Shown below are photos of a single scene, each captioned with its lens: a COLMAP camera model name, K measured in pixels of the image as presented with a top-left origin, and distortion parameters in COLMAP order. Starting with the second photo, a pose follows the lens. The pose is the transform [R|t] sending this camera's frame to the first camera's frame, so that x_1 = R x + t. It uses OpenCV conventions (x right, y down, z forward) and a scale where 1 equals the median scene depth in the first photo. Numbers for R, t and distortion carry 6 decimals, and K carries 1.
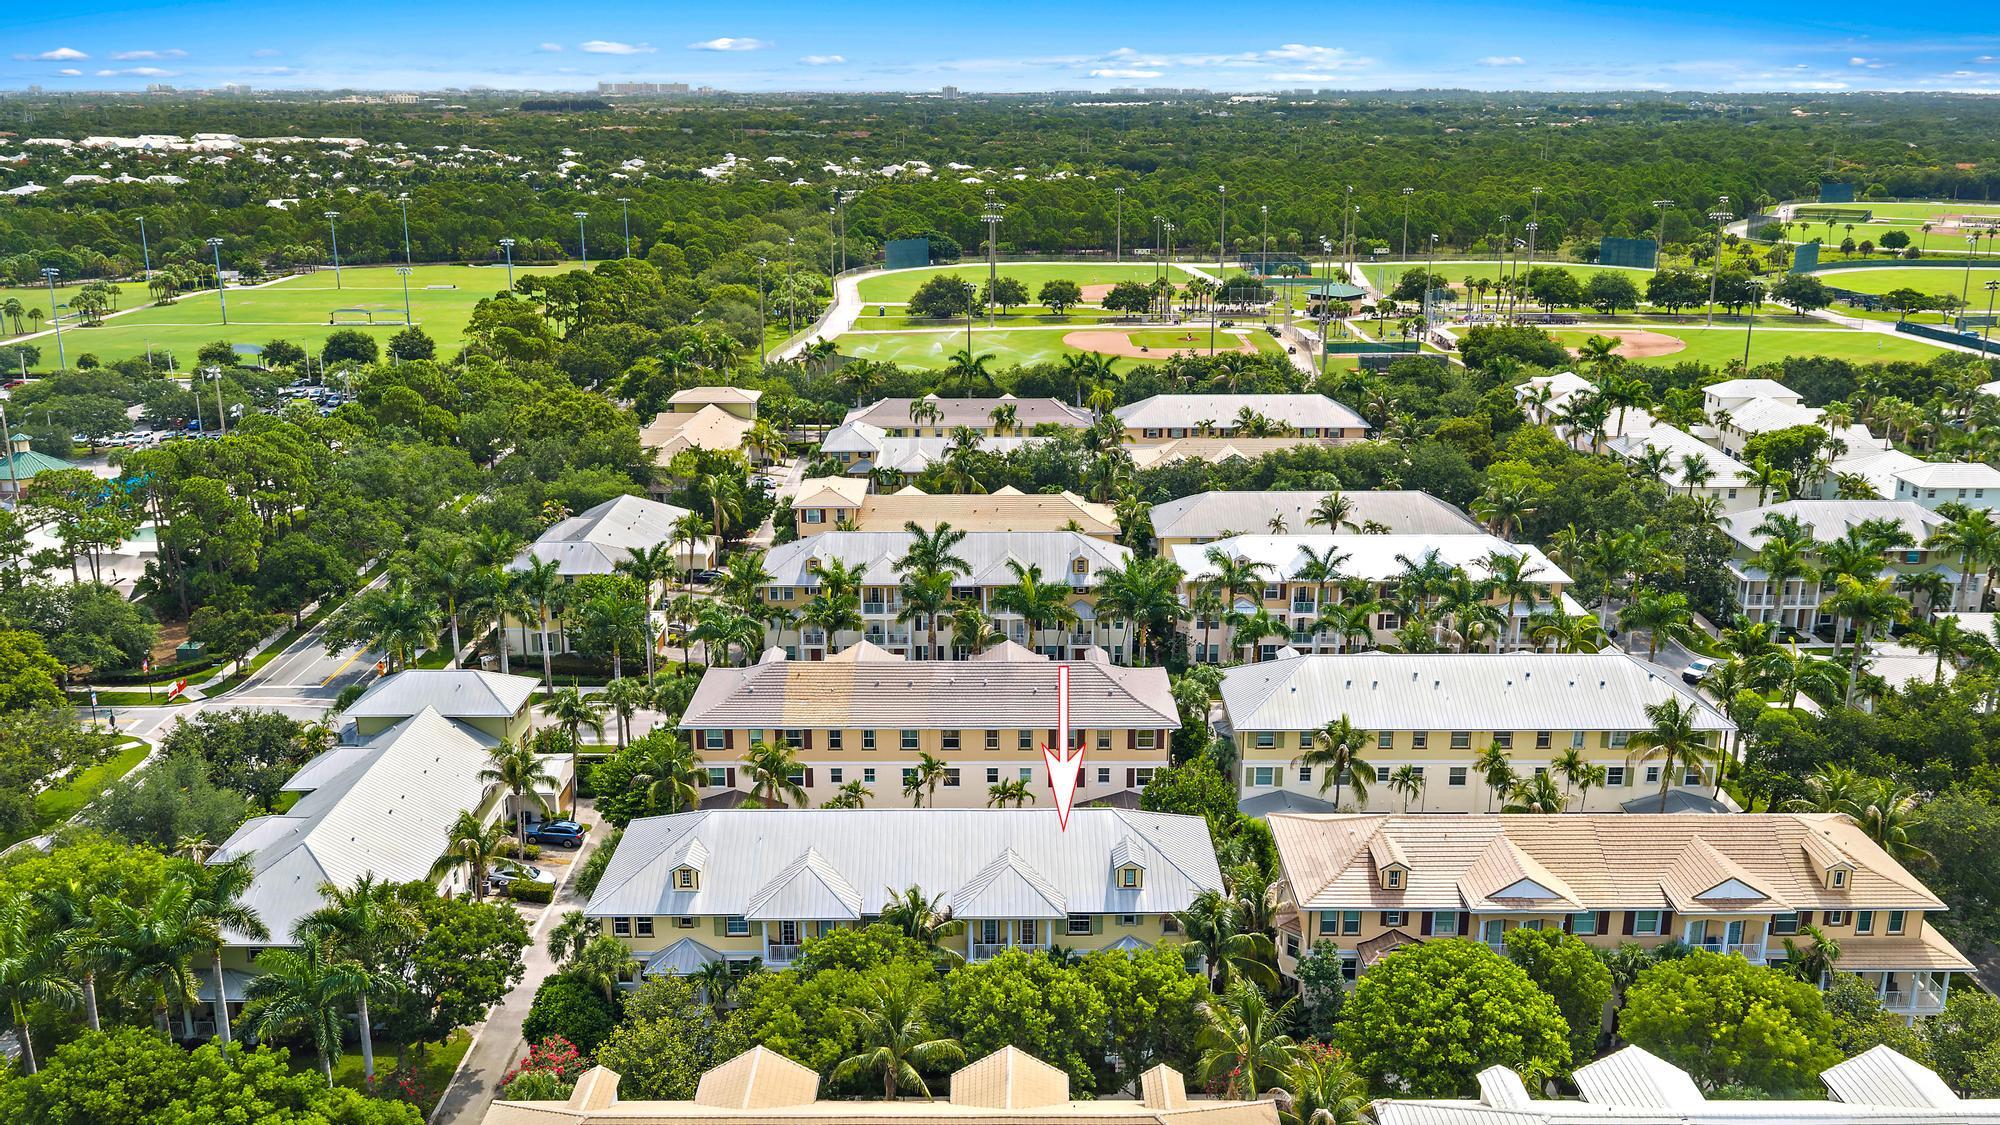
lens RADIAL K [[1690.0, 0, 1000.0], [0, 1690.0, 562.5], [0, 0, 1]] dist [0.022286, -0.045531]
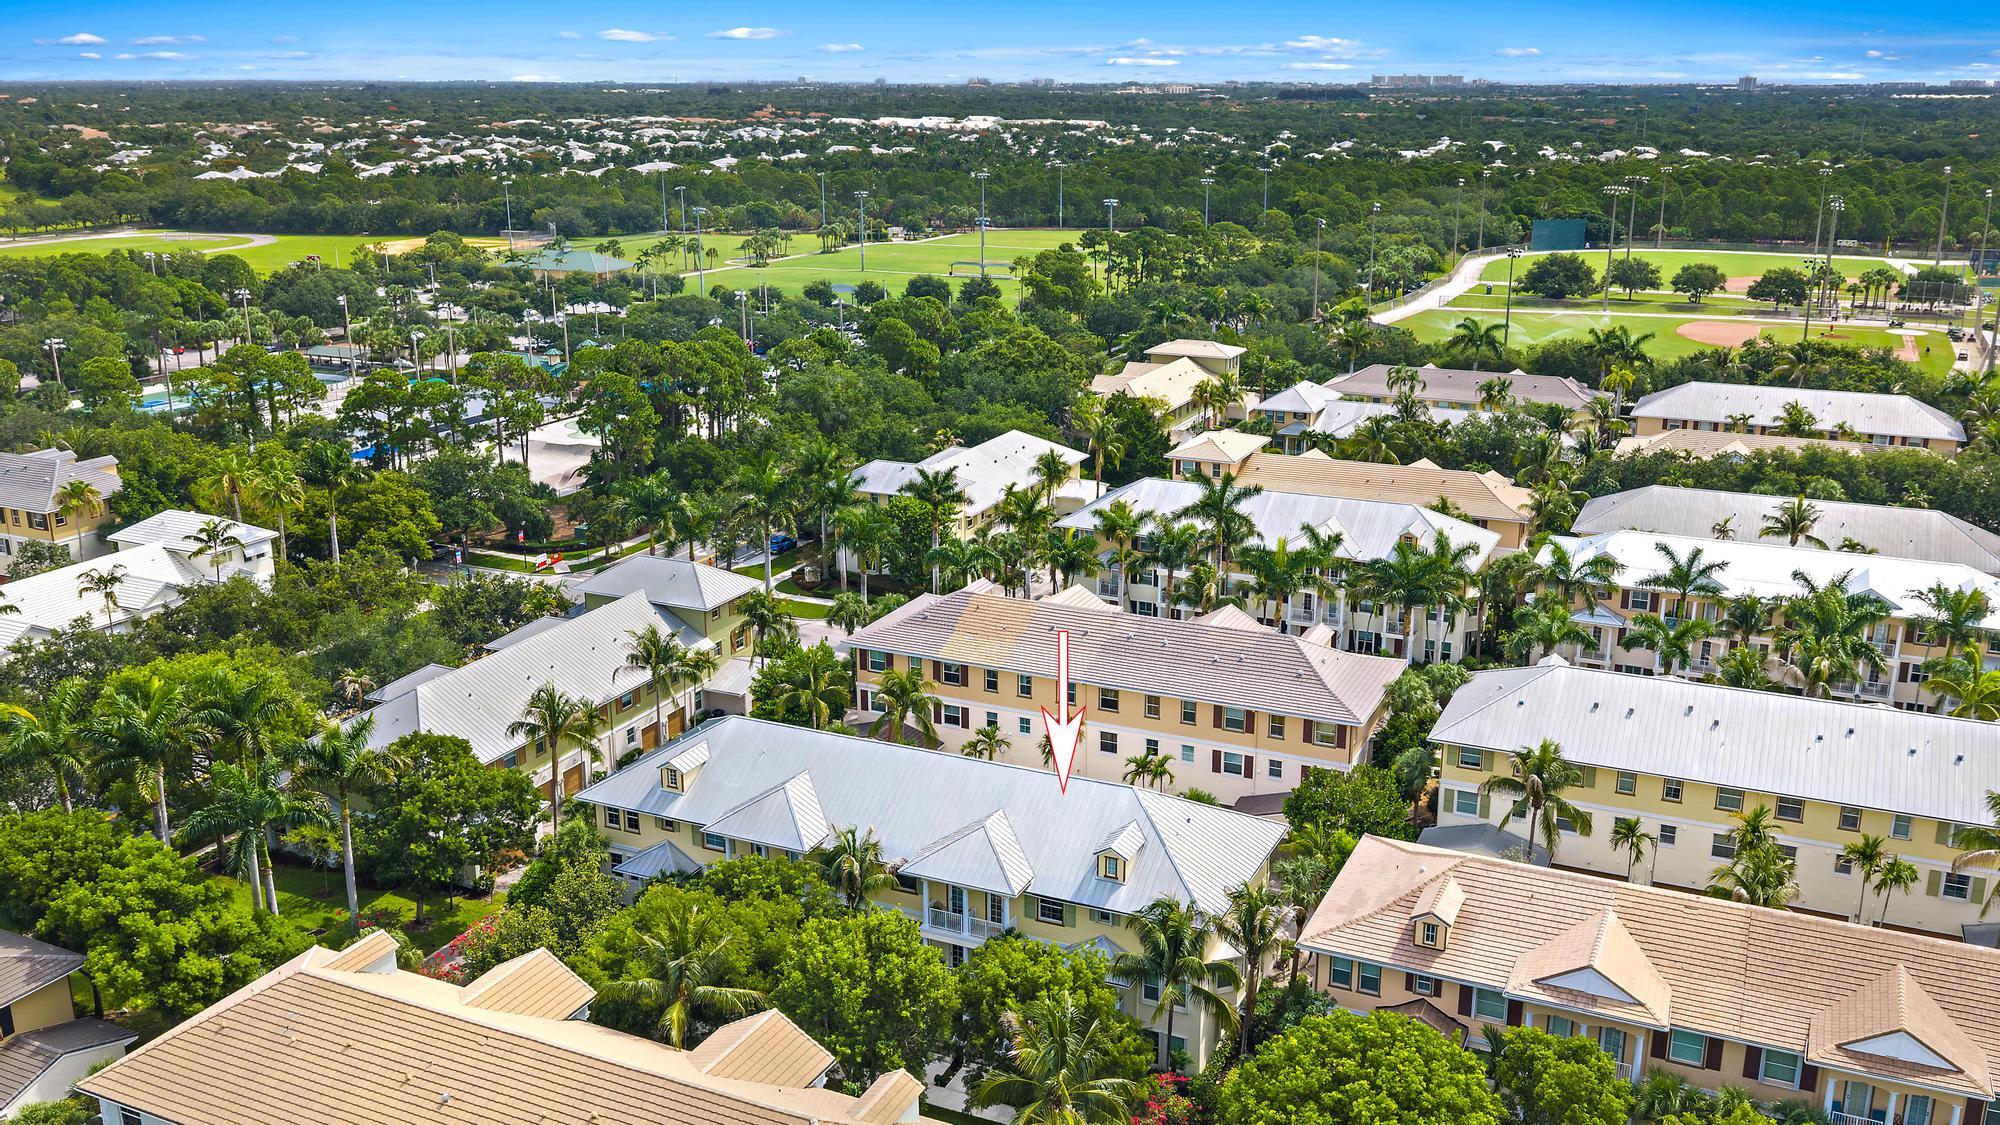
lens RADIAL K [[1690.0, 0, 1000.0], [0, 1690.0, 562.5], [0, 0, 1]] dist [0.022286, -0.045531]
pose [[0.905072, 0.116432, -0.409009, 0.220800], [-0.115258, 0.992952, 0.027614, 0.012378], [0.409342, 0.022149, 0.912112, 0.132694]]
